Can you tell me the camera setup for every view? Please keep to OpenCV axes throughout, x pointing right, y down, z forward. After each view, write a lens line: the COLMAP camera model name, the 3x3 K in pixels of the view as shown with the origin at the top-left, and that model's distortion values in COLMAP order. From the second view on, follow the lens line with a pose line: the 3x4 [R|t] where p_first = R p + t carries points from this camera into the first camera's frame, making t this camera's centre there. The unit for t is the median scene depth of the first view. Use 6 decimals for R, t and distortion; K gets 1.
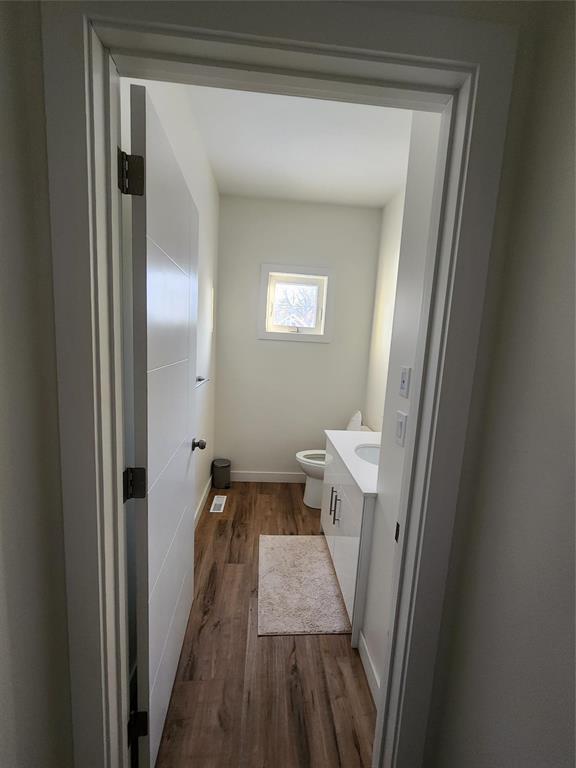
lens RADIAL K [[314.1, 0, 288.9], [0, 314.1, 383.3], [0, 0, 1]] dist [-0.001354, 0.000813]
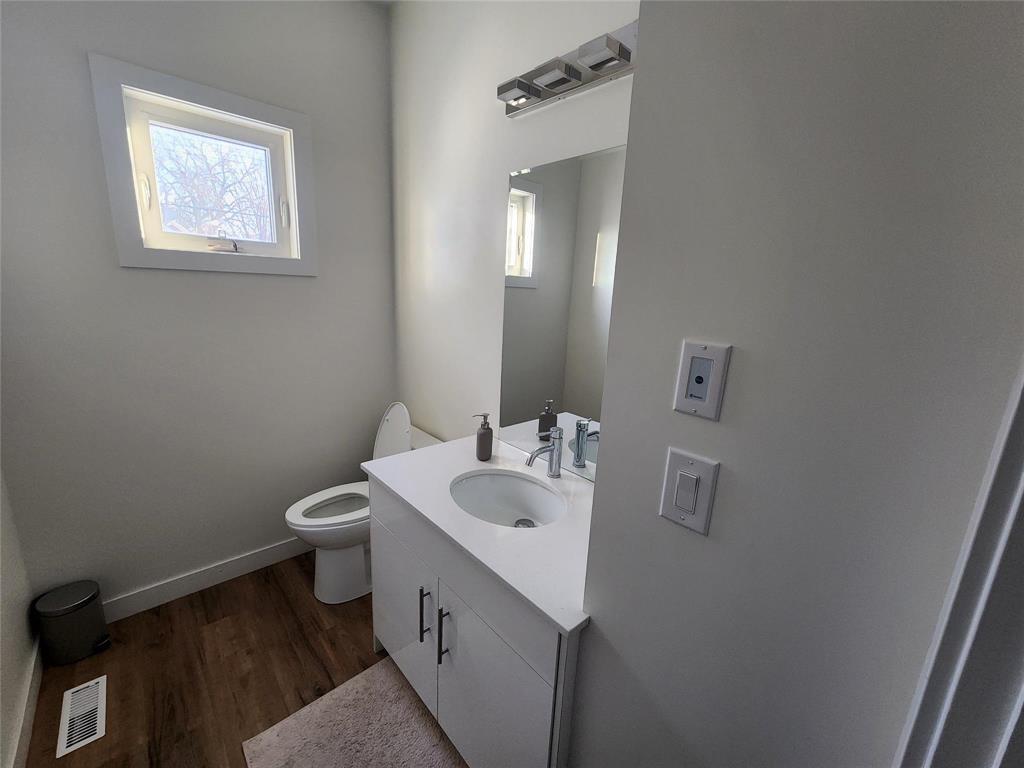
lens RADIAL K [[418.8, 0, 511.3], [0, 418.8, 381.1], [0, 0, 1]] dist [-0.001354, 0.000813]
pose [[0.783477, -0.160133, 0.600434, -0.058889], [0.083817, 0.984630, 0.153228, -0.044778], [-0.615742, -0.069724, 0.784857, 0.313251]]
